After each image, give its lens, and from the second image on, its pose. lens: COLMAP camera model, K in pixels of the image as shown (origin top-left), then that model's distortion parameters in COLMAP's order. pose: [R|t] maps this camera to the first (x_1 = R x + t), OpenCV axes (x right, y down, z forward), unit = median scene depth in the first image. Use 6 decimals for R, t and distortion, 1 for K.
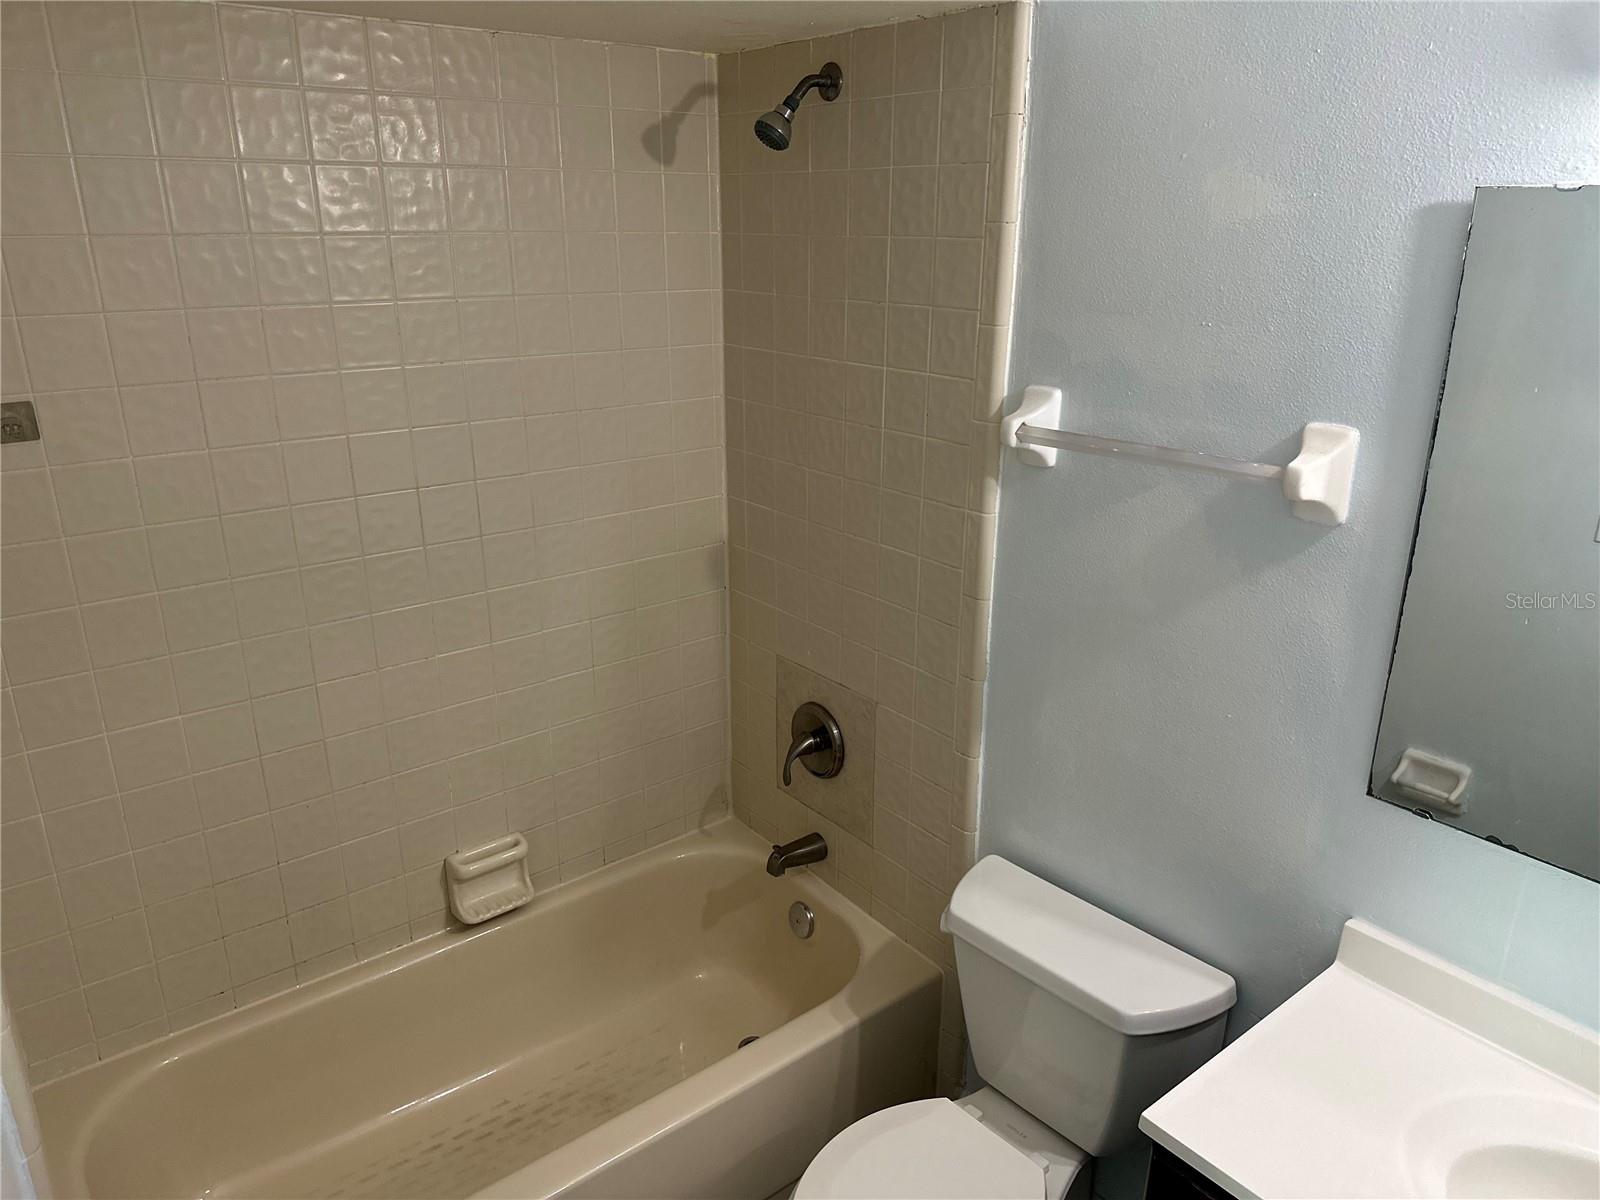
lens RADIAL K [[1125.6, 0, 800.0], [0, 1125.6, 600.0], [0, 0, 1]] dist [0.002426, 0.000374]
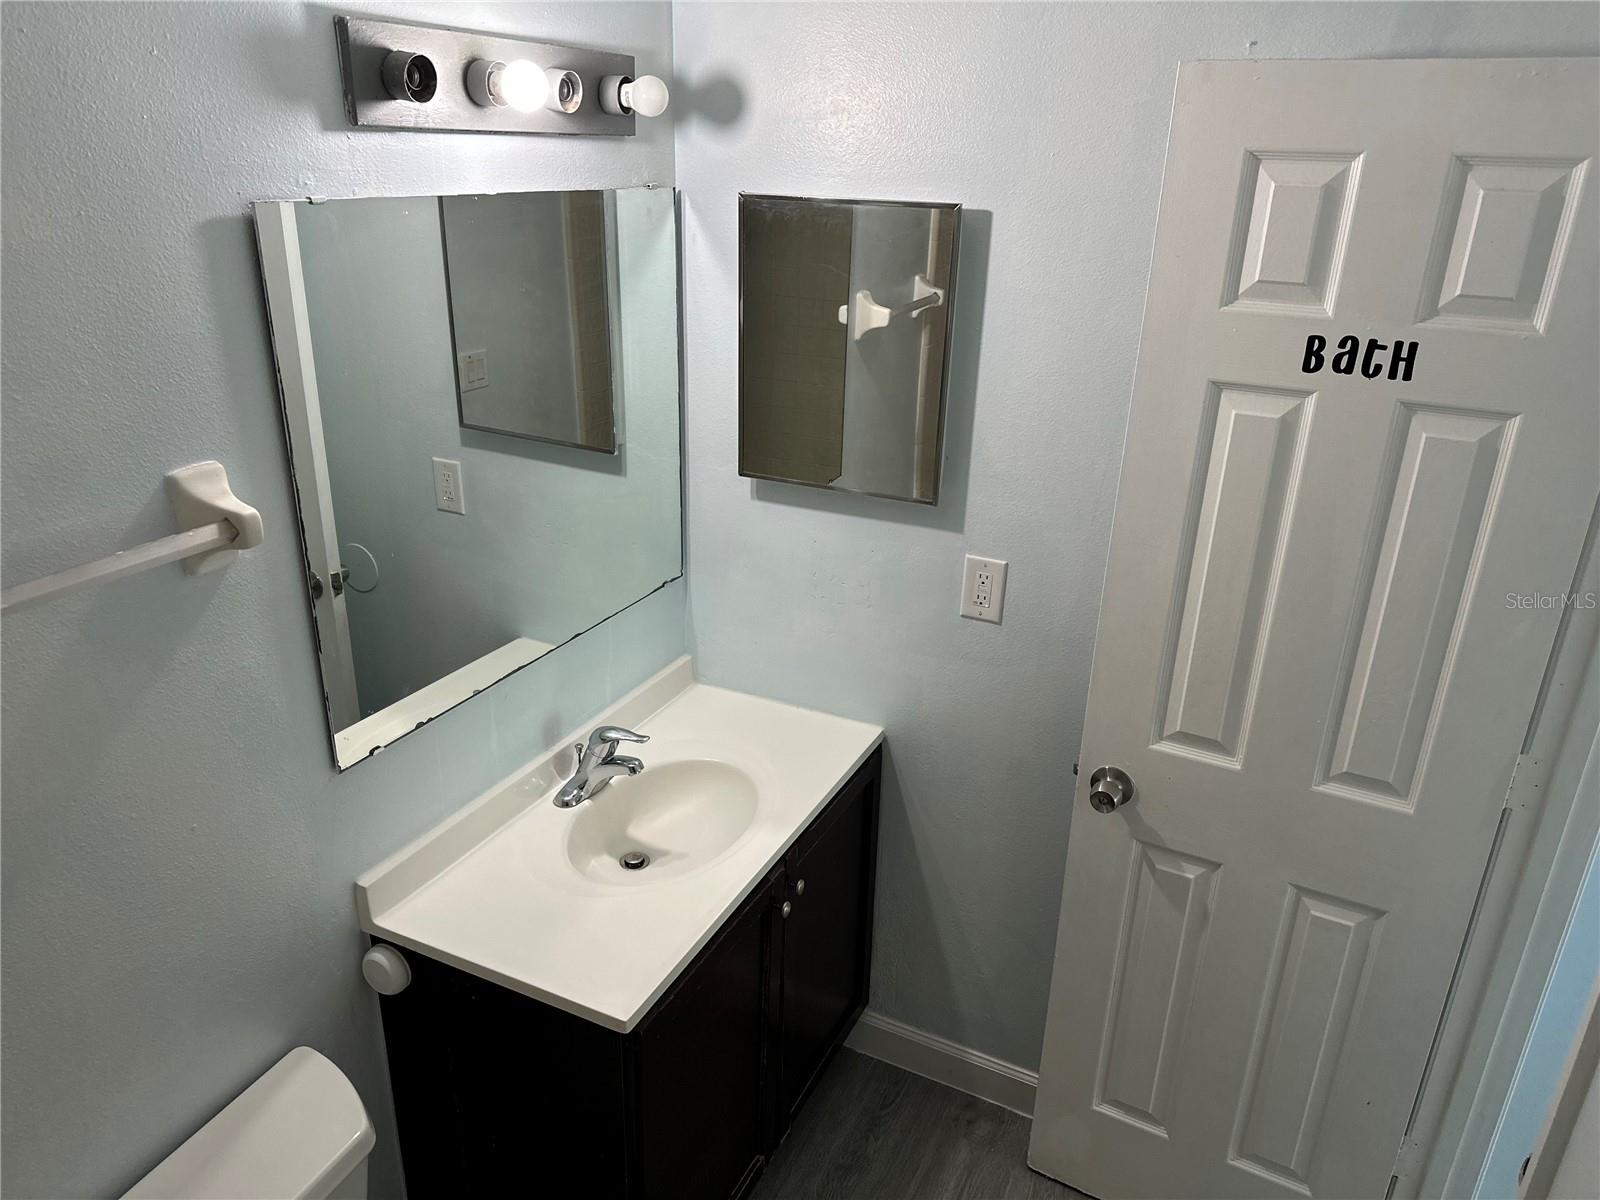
lens RADIAL K [[1125.6, 0, 800.0], [0, 1125.6, 600.0], [0, 0, 1]] dist [0.002426, 0.000374]
pose [[-0.392456, -0.360029, 0.846379, -0.530686], [0.271763, 0.833732, 0.480663, -0.374802], [-0.878705, 0.418654, -0.229361, 0.842348]]
